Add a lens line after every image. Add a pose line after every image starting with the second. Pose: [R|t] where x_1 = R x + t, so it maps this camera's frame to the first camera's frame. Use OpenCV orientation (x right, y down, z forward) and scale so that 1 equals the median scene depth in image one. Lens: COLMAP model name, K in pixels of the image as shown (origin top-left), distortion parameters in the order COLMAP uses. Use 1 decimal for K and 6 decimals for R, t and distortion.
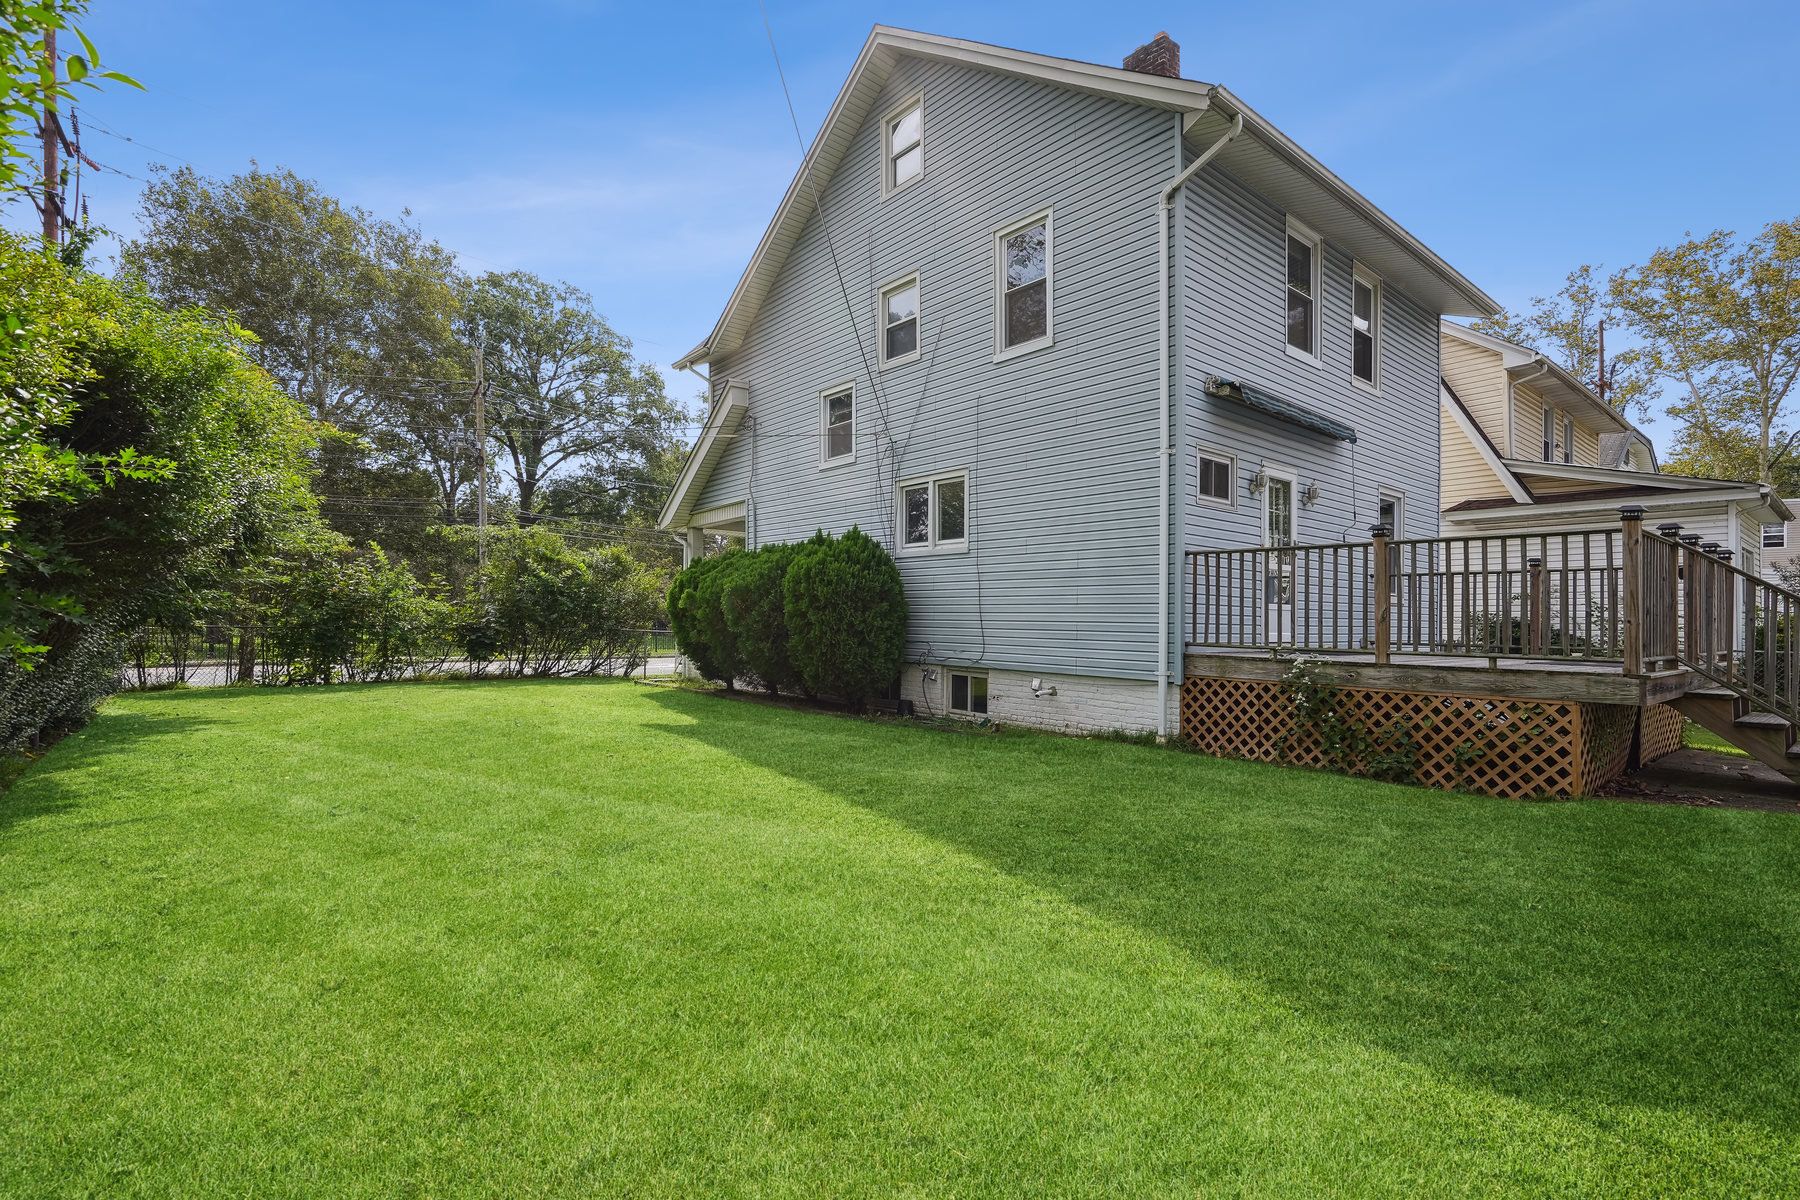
lens RADIAL K [[837.7, 0, 900.0], [0, 837.7, 600.0], [0, 0, 1]] dist [-0.024521, 0.000055]
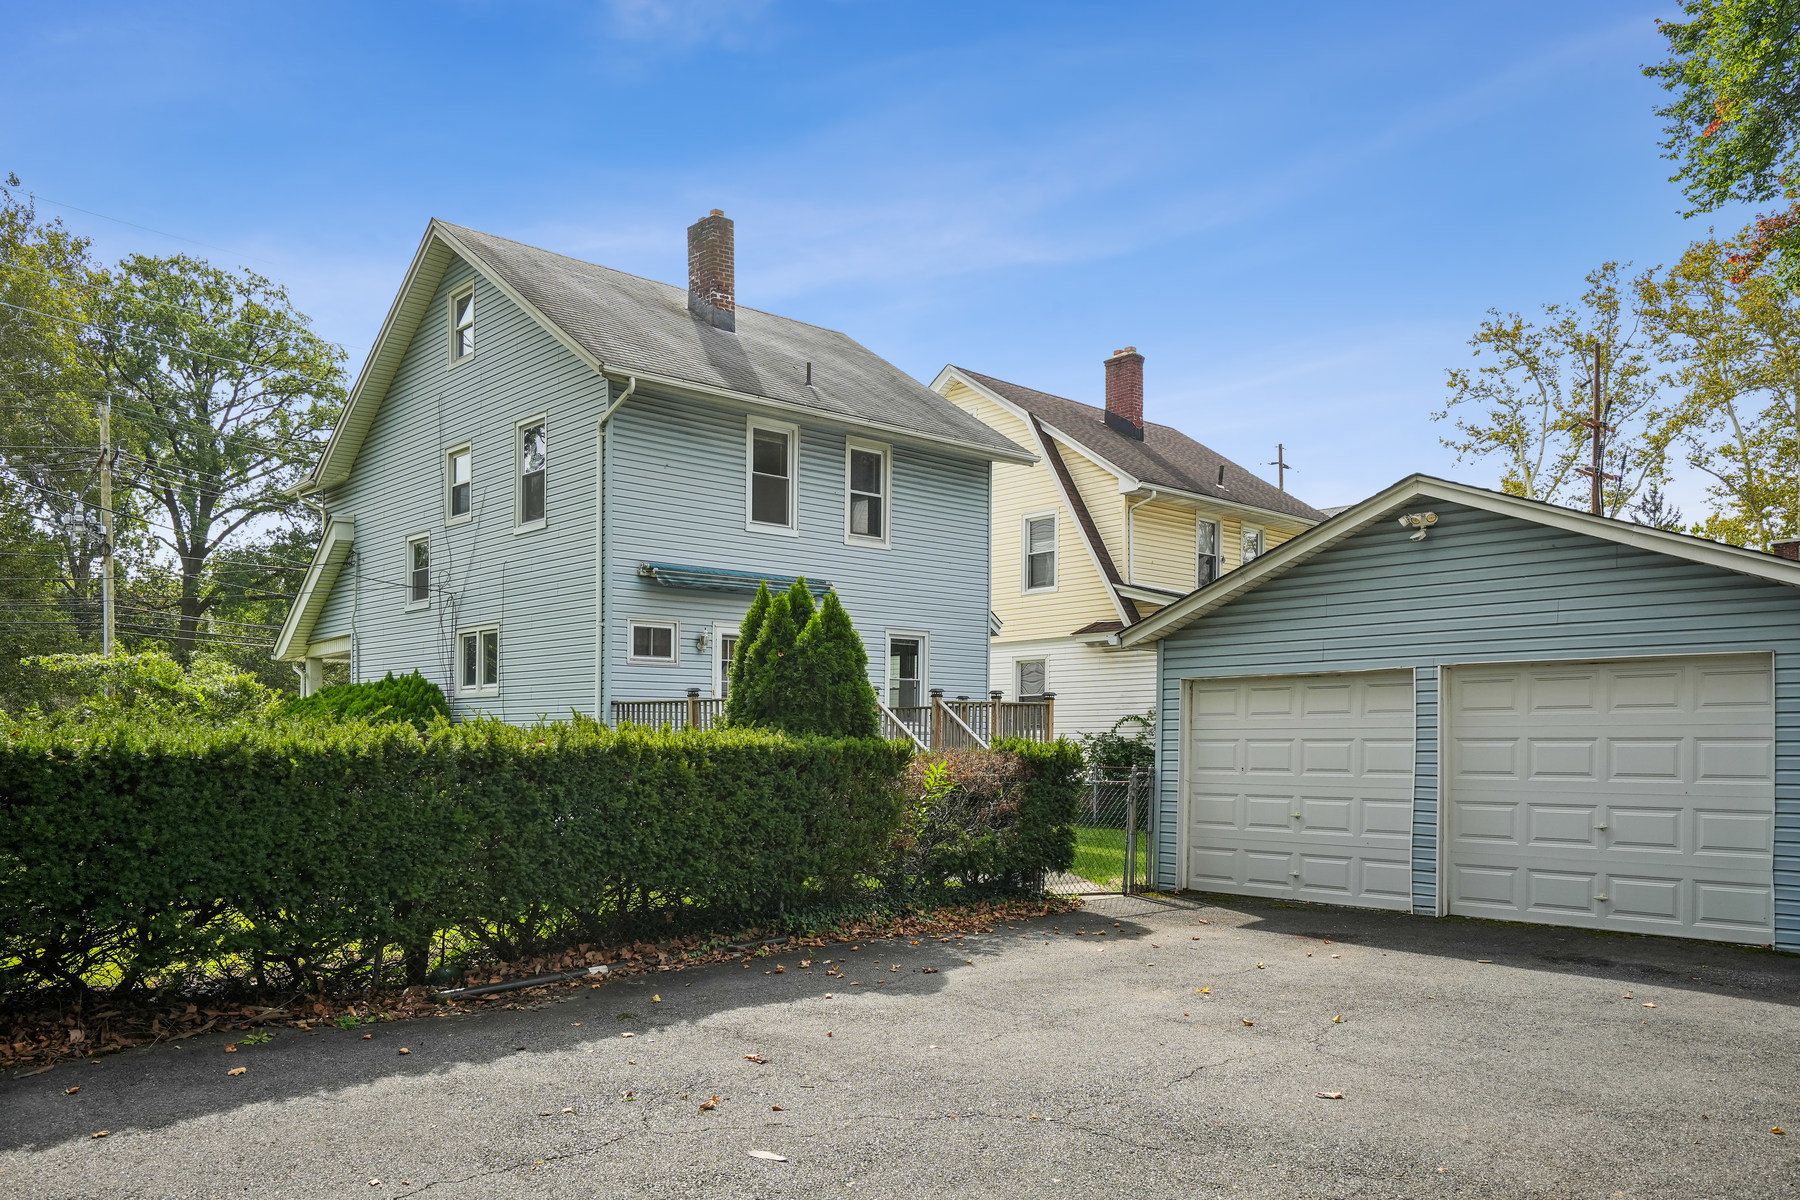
lens RADIAL K [[1293.4, 0, 899.7], [0, 1293.4, 656.1], [0, 0, 1]] dist [-0.010112, -0.003836]
pose [[0.997792, -0.013063, 0.065122, 0.091119], [0.015454, 0.999220, -0.036335, -0.006822], [-0.064597, 0.037261, 0.997216, -0.142688]]
